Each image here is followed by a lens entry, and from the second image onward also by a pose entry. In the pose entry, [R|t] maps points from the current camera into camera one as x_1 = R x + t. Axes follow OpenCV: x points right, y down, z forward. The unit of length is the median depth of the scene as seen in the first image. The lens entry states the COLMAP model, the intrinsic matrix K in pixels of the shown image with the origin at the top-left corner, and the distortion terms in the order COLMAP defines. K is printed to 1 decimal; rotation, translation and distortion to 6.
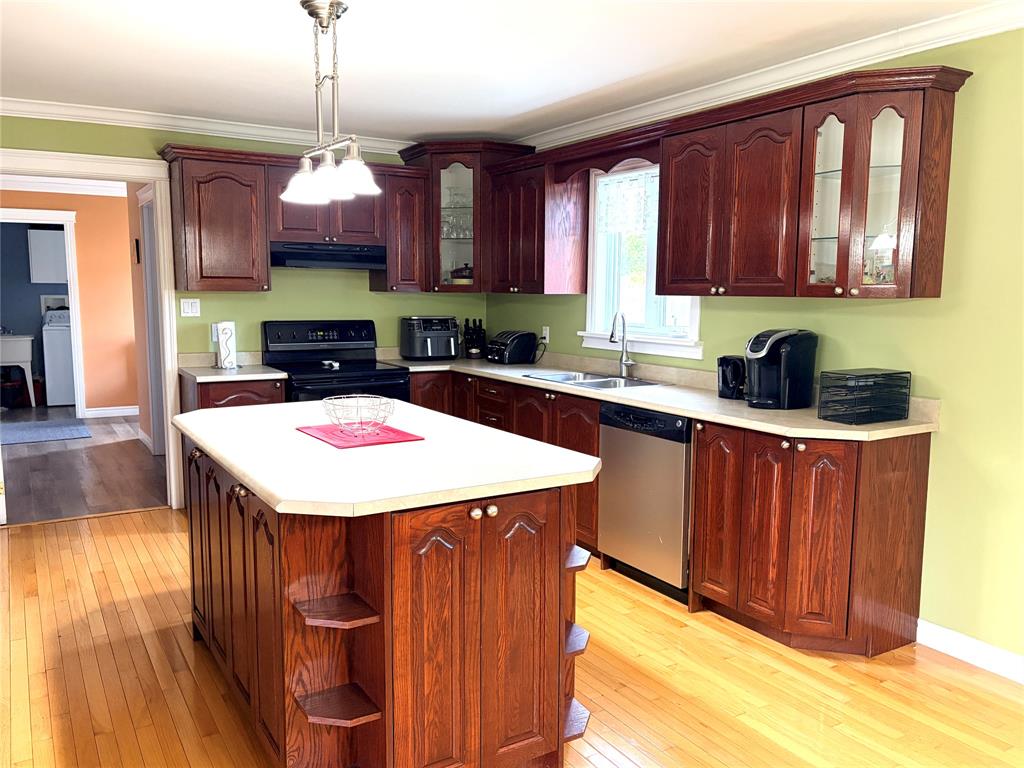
lens RADIAL K [[818.6, 0, 512.0], [0, 818.6, 387.5], [0, 0, 1]] dist [0.045897, -0.036579]
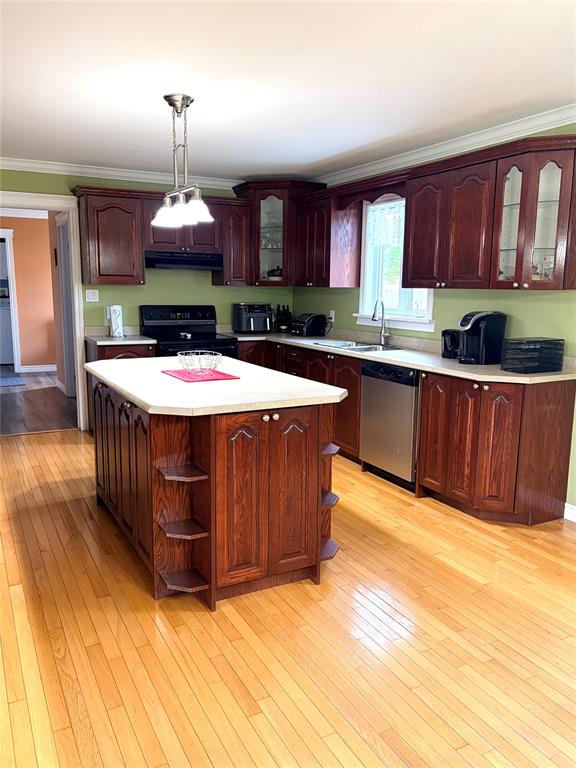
lens RADIAL K [[614.0, 0, 285.8], [0, 614.0, 388.2], [0, 0, 1]] dist [0.045897, -0.036579]
pose [[0.998045, 0.014144, -0.060886, 0.043451], [-0.011340, 0.998870, 0.046152, 0.021683], [0.061470, -0.045372, 0.997077, -0.145516]]
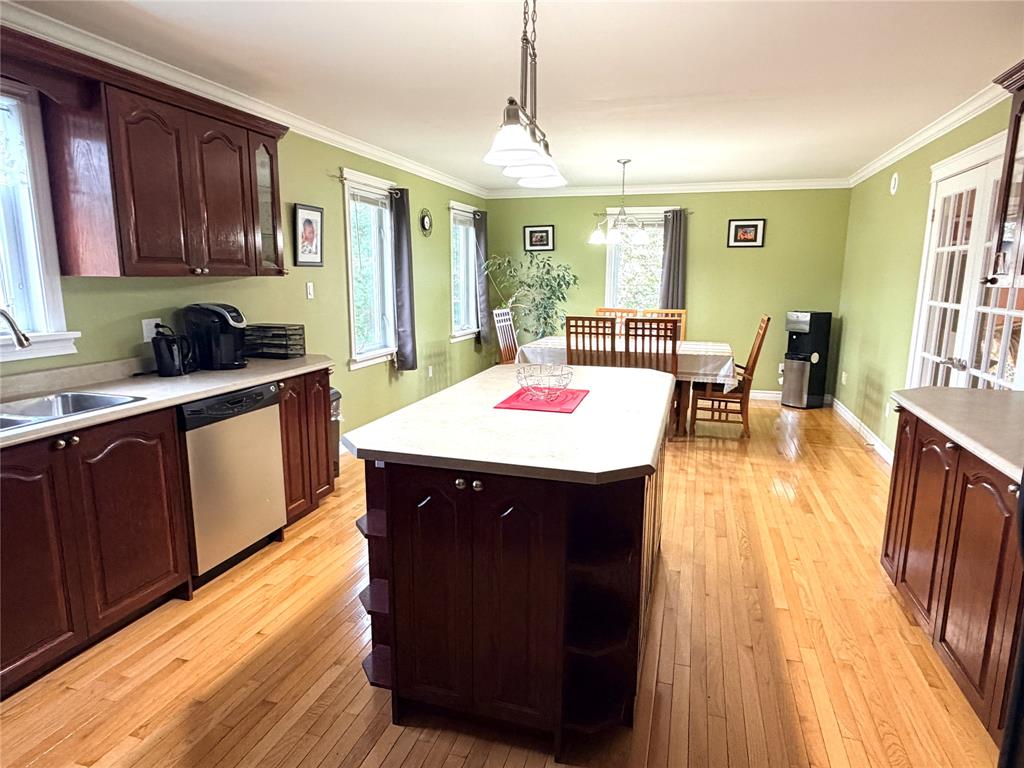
lens RADIAL K [[624.3, 0, 512.5], [0, 624.3, 388.6], [0, 0, 1]] dist [0.000665, -0.000453]
pose [[-0.675938, -0.143117, 0.722929, -0.662279], [0.079913, 0.960944, 0.264955, -0.162667], [-0.732613, 0.236864, -0.638101, 1.327324]]
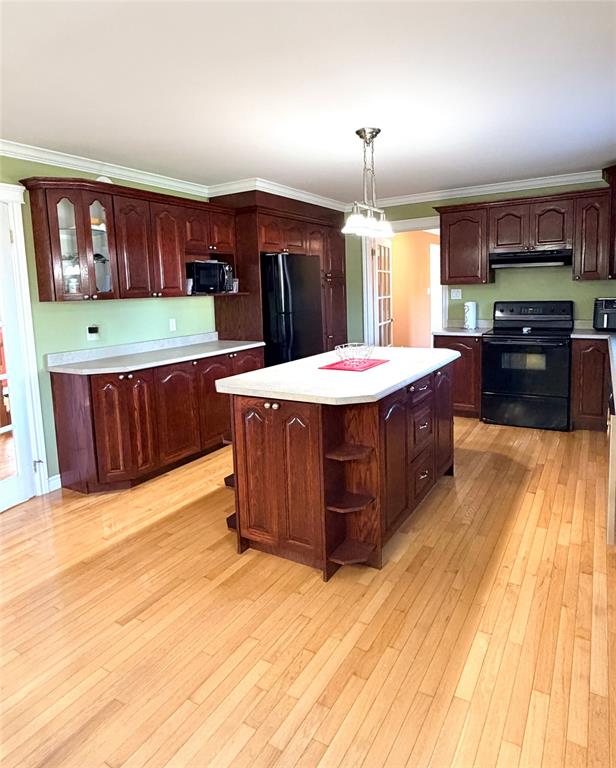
lens RADIAL K [[478.5, 0, 310.1], [0, 478.5, 341.8], [0, 0, 1]] dist [0.005248, -0.003728]
pose [[0.462277, 0.074363, -0.883612, 0.586546], [-0.068710, 0.996485, 0.047915, -0.031555], [0.884070, 0.038563, 0.465762, 0.344159]]
